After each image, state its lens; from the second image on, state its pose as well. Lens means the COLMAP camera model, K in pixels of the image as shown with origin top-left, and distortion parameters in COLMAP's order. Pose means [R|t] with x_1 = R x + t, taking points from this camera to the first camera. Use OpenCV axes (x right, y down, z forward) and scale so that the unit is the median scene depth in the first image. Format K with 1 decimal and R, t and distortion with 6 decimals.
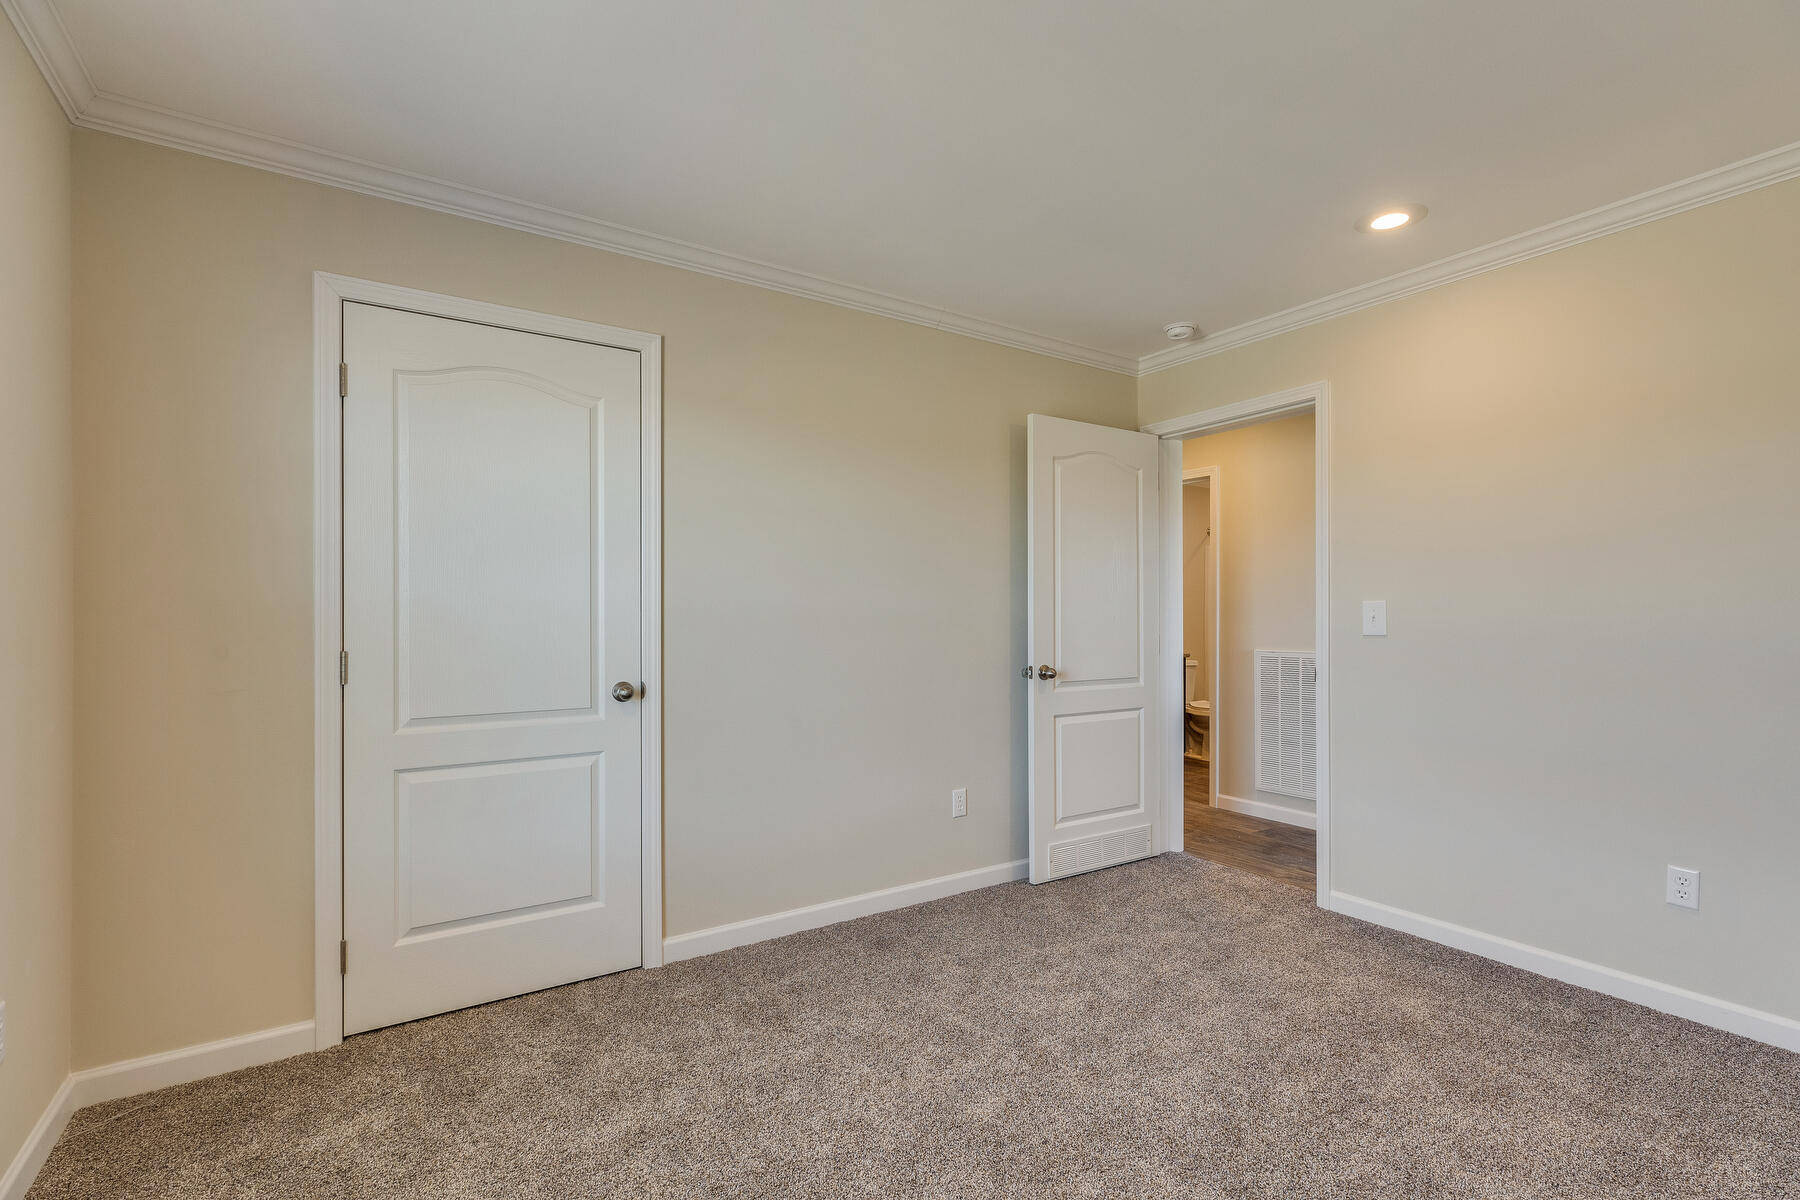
lens RADIAL K [[798.7, 0, 900.5], [0, 798.7, 604.4], [0, 0, 1]] dist [0.001757, 0.000007]
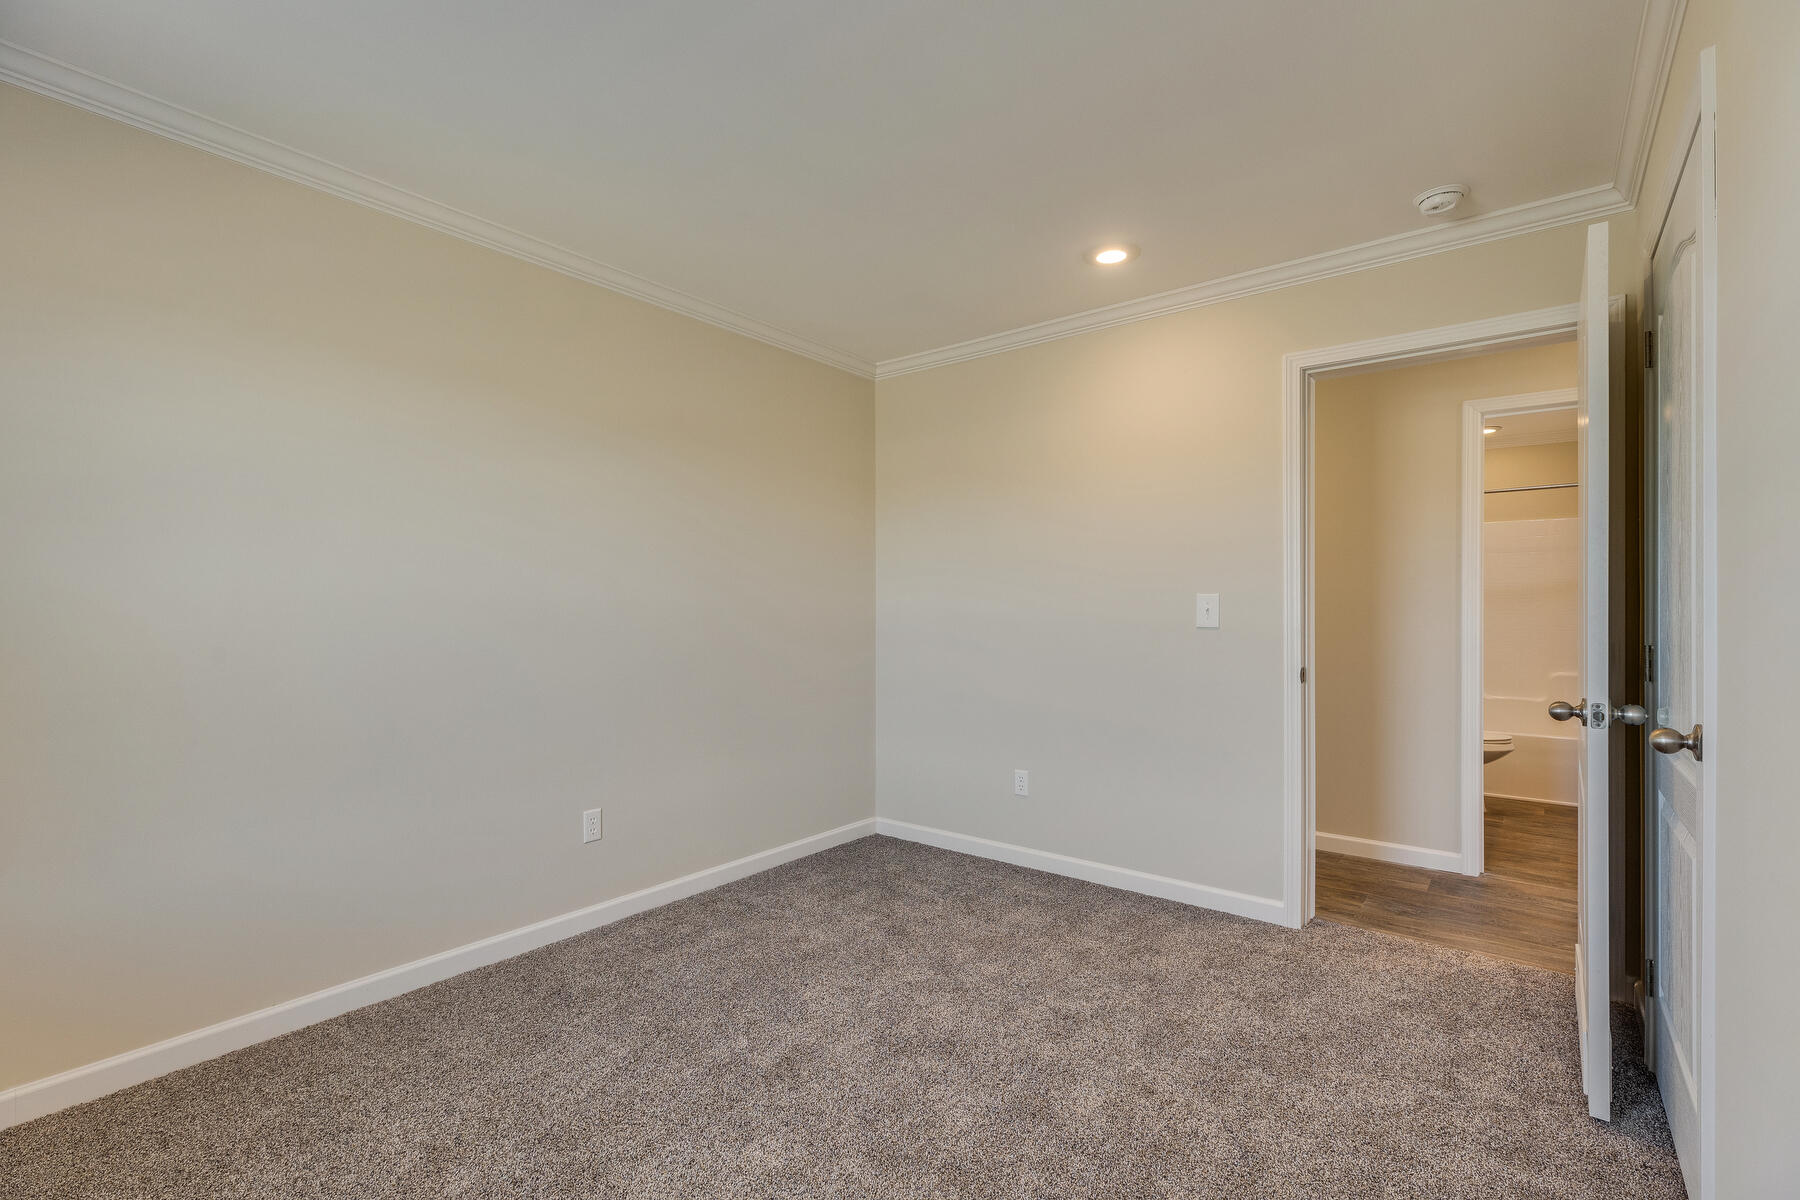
lens RADIAL K [[798.7, 0, 894.4], [0, 798.7, 604.6], [0, 0, 1]] dist [0.001757, 0.000007]
pose [[0.955110, 0.001082, 0.296248, -0.105016], [-0.004010, 0.999949, 0.009276, 0.001206], [-0.296223, -0.010047, 0.955066, 0.153496]]
